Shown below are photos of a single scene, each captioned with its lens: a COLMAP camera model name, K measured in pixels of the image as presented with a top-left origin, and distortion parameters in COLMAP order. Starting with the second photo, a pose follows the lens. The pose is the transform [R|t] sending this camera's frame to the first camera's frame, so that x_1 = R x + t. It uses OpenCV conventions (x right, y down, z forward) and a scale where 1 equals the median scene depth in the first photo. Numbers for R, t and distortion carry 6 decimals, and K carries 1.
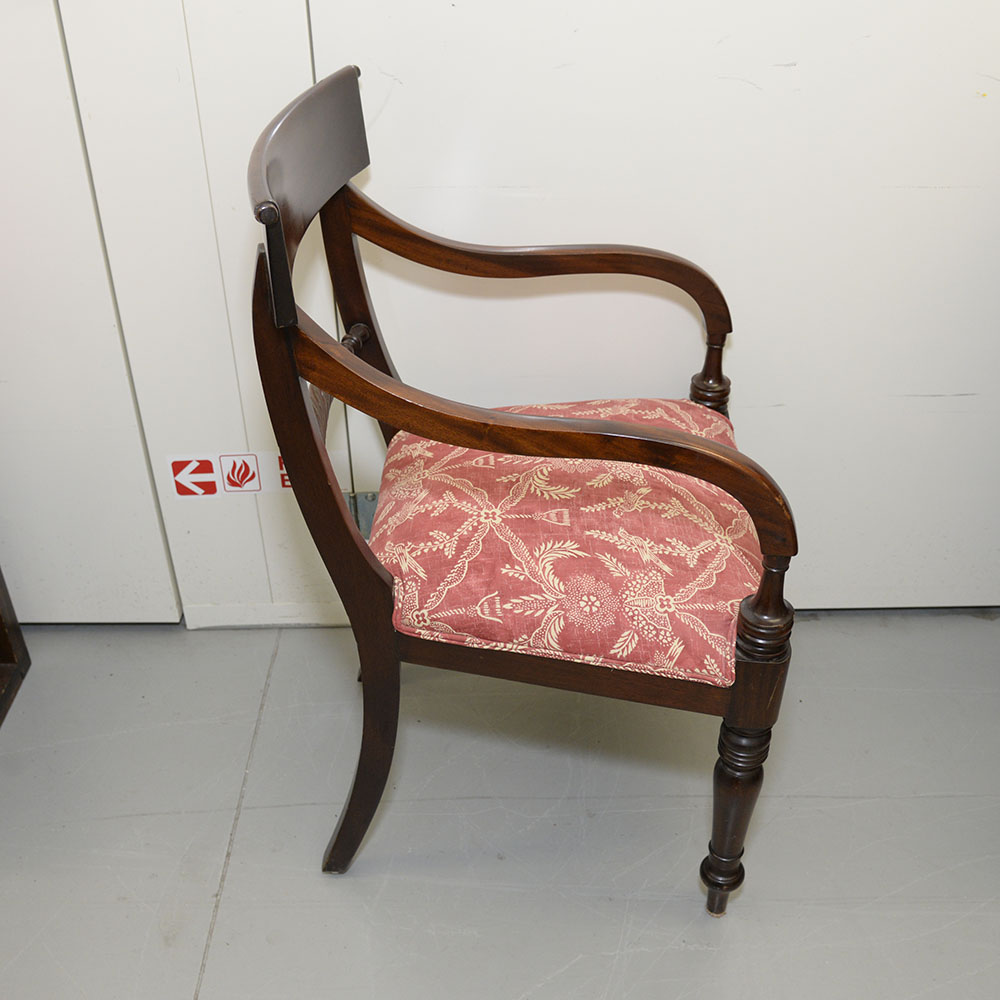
lens RADIAL K [[1164.3, 0, 501.3], [0, 1164.3, 537.7], [0, 0, 1]] dist [-0.110892, -0.000003]
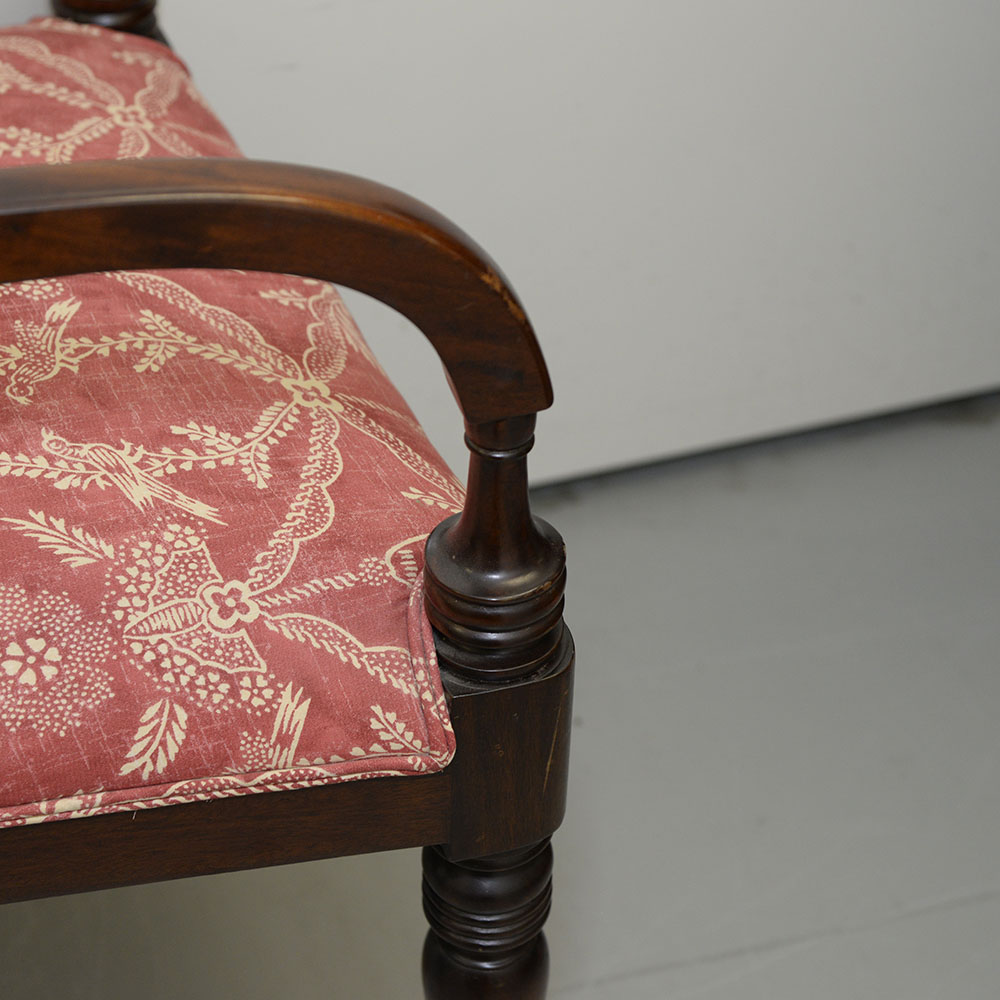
lens RADIAL K [[2762.6, 0, 500.0], [0, 2762.6, 500.0], [0, 0, 1]] dist [0.370533, 0.196030]
pose [[0.901626, -0.261704, 0.344355, -0.077258], [0.230533, 0.964430, 0.129344, -0.068917], [-0.365956, -0.037235, 0.929887, 0.130409]]
